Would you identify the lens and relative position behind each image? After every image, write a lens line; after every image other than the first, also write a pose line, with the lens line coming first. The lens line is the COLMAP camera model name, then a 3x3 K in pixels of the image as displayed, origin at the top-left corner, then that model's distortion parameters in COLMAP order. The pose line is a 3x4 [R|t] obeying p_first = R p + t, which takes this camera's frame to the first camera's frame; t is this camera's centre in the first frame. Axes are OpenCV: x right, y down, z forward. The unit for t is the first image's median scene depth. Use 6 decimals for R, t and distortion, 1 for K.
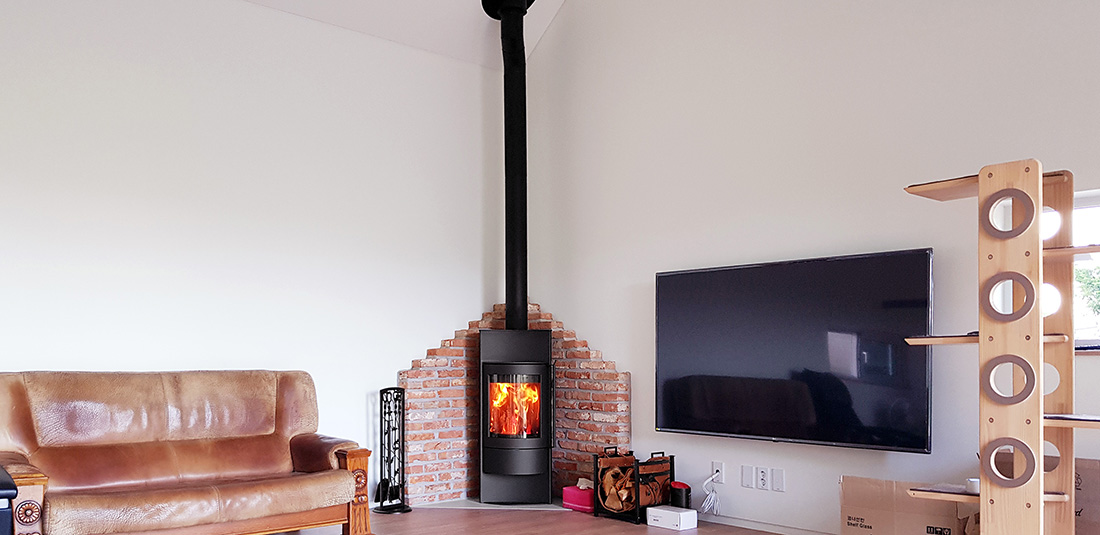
lens RADIAL K [[937.2, 0, 489.9], [0, 937.2, 166.0], [0, 0, 1]] dist [0.036009, 0.001725]
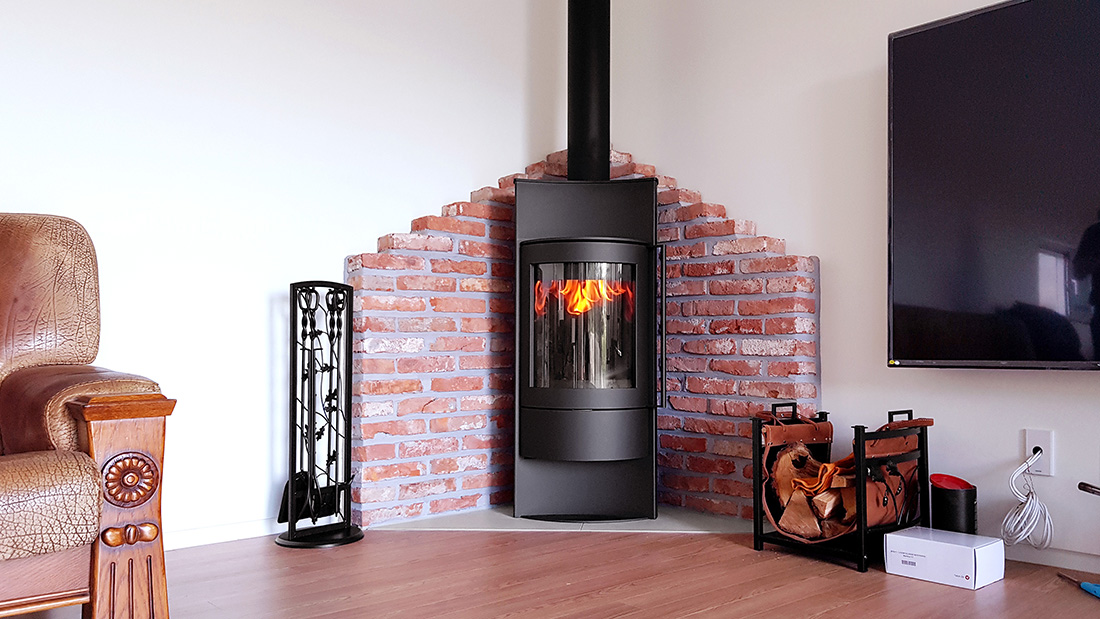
lens RADIAL K [[890.0, 0, 590.5], [0, 890.0, 215.4], [0, 0, 1]] dist [0.006250, -0.010734]
pose [[0.999853, 0.000259, 0.017152, 0.022301], [-0.001067, 0.998891, 0.047076, 0.176705], [-0.017120, -0.047088, 0.998744, 0.538434]]
